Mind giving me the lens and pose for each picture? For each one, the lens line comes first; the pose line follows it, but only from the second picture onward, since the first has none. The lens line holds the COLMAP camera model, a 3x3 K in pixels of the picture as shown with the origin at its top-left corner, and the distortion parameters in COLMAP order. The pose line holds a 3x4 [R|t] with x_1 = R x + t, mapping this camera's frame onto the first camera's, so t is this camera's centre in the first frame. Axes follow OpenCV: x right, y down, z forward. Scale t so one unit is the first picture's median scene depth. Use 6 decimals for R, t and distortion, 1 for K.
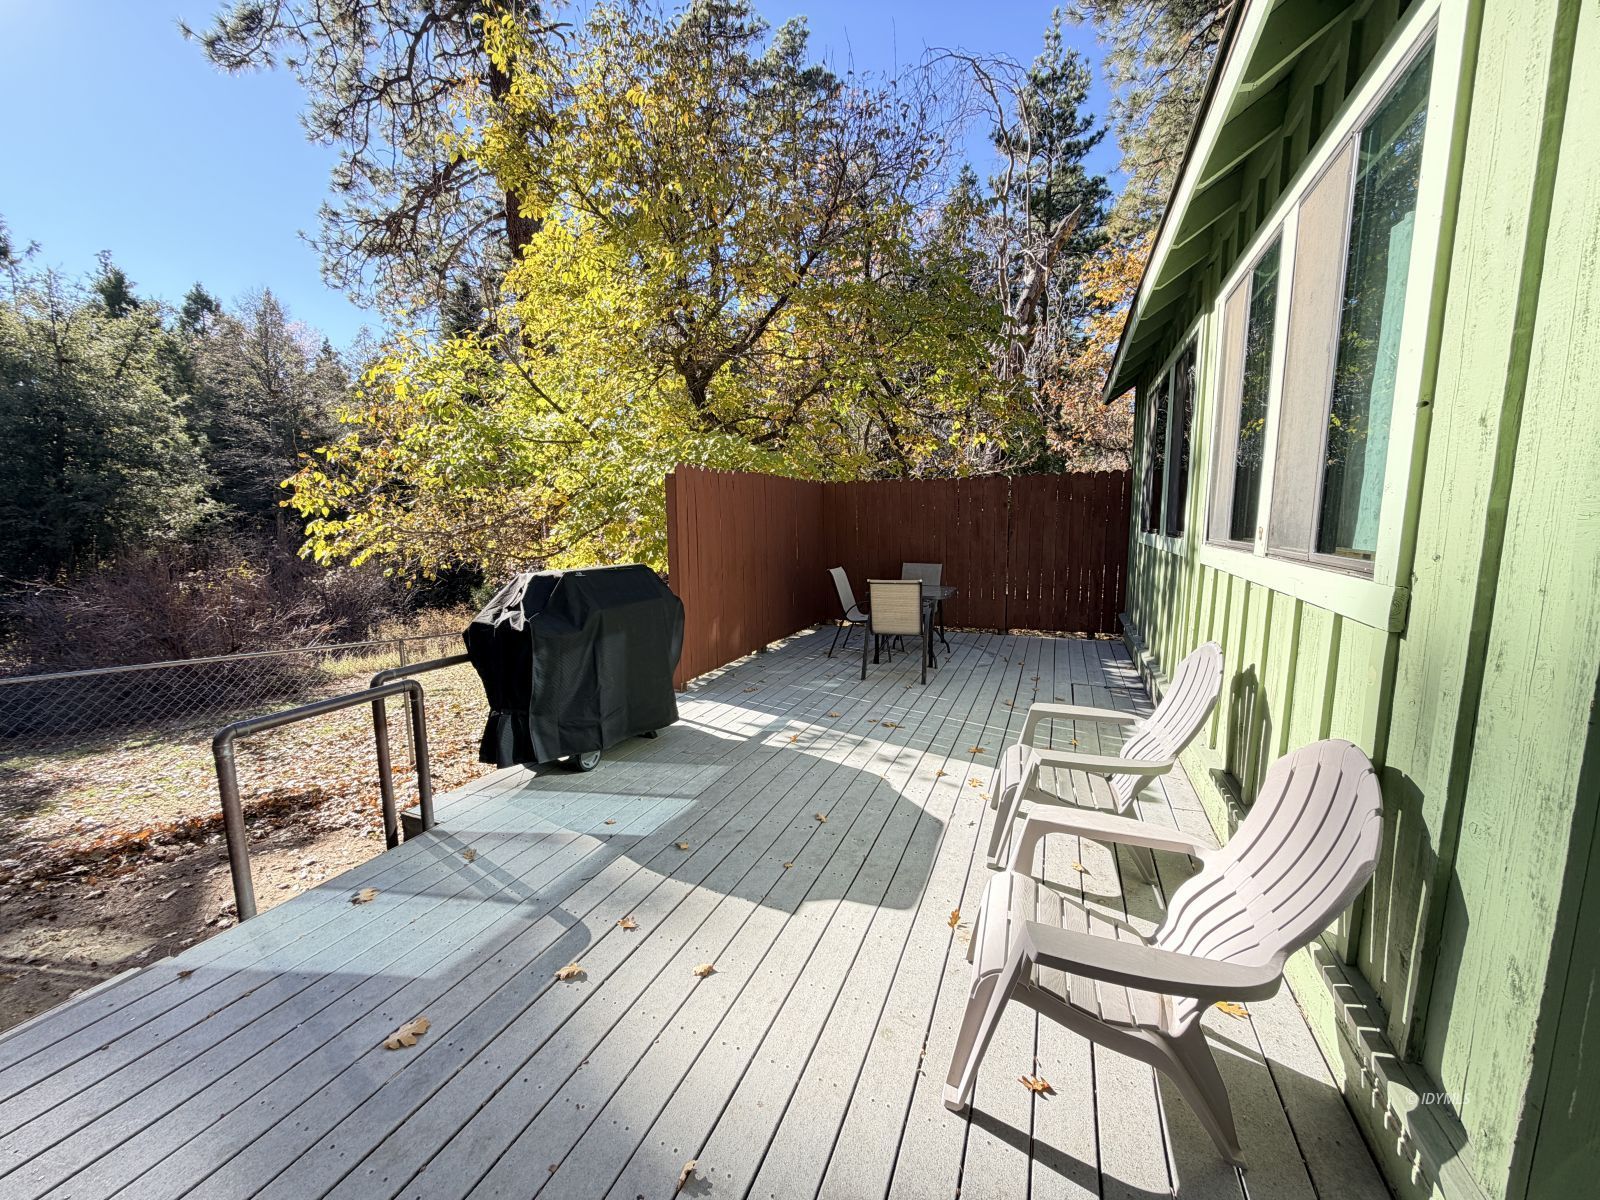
lens RADIAL K [[633.7, 0, 794.9], [0, 633.7, 599.4], [0, 0, 1]] dist [0.001248, 0.000116]
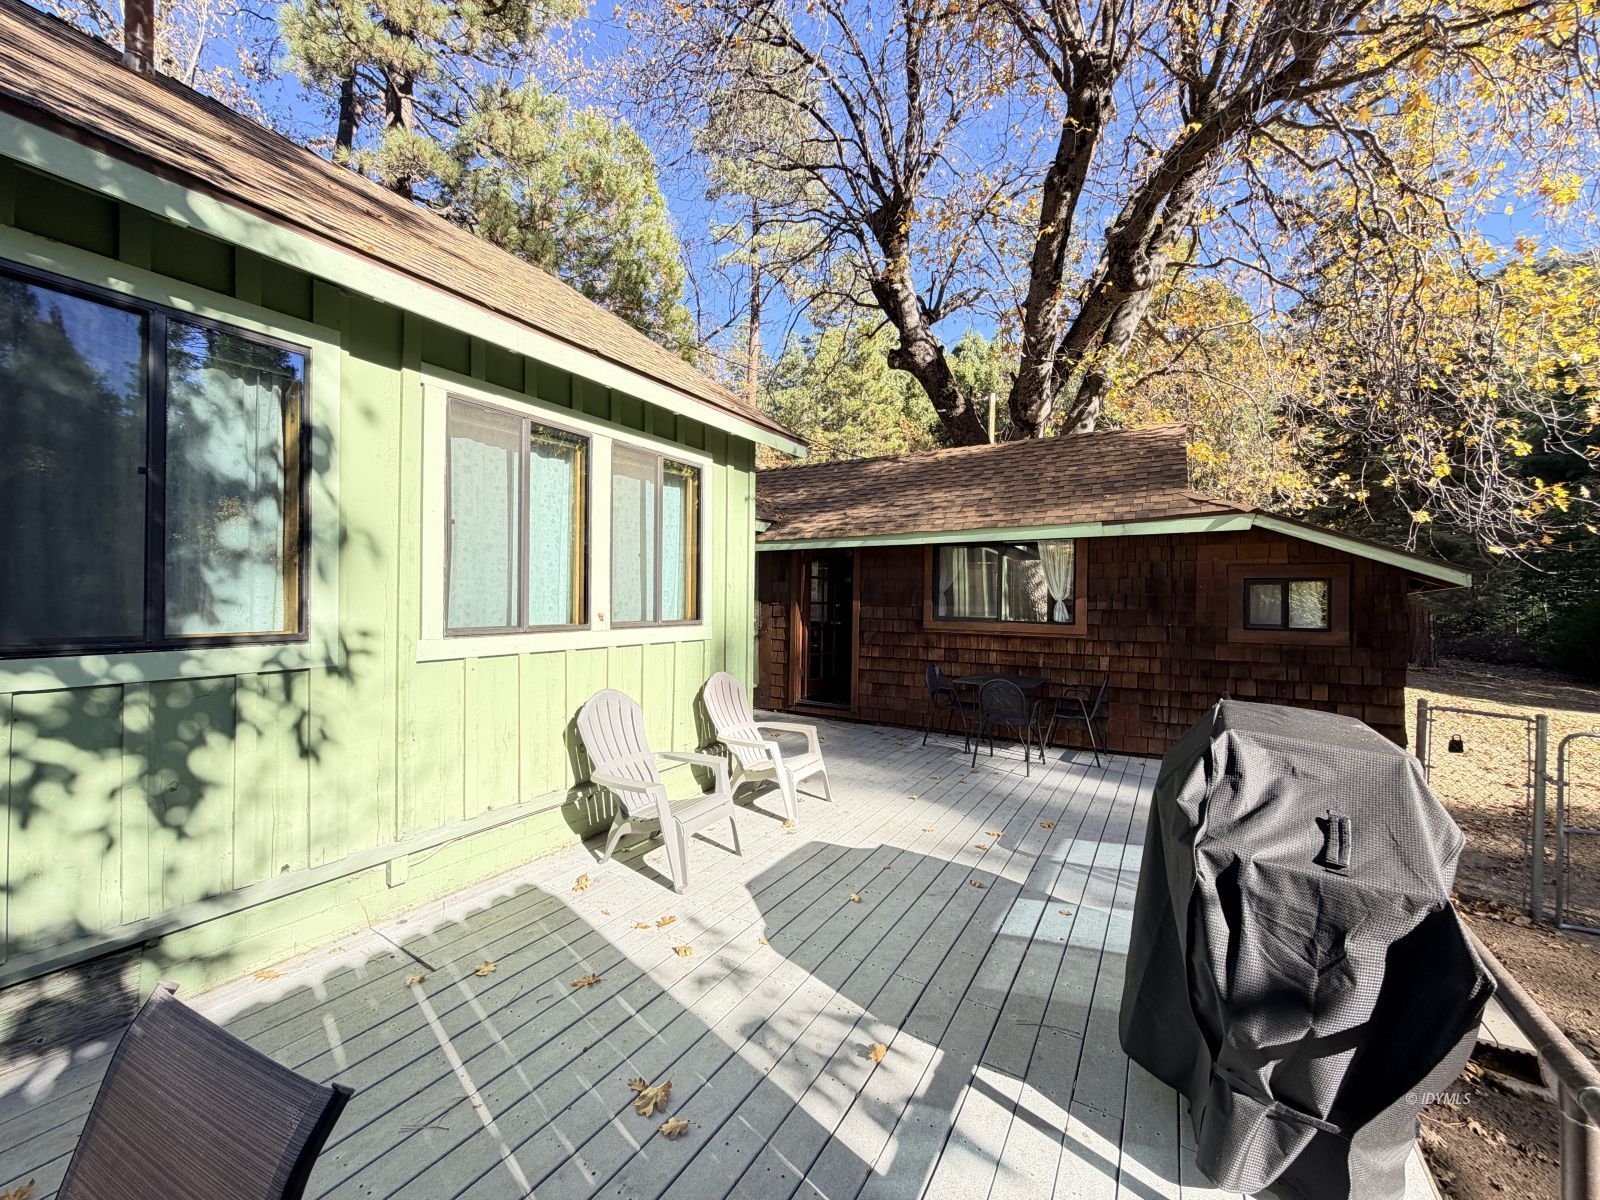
lens RADIAL K [[633.7, 0, 794.9], [0, 633.7, 599.4], [0, 0, 1]] dist [0.001248, 0.000116]
pose [[-0.989017, -0.015798, 0.146952, -0.003185], [0.005222, 0.989915, 0.141565, -0.198022], [-0.147707, 0.140777, -0.978961, 1.368577]]
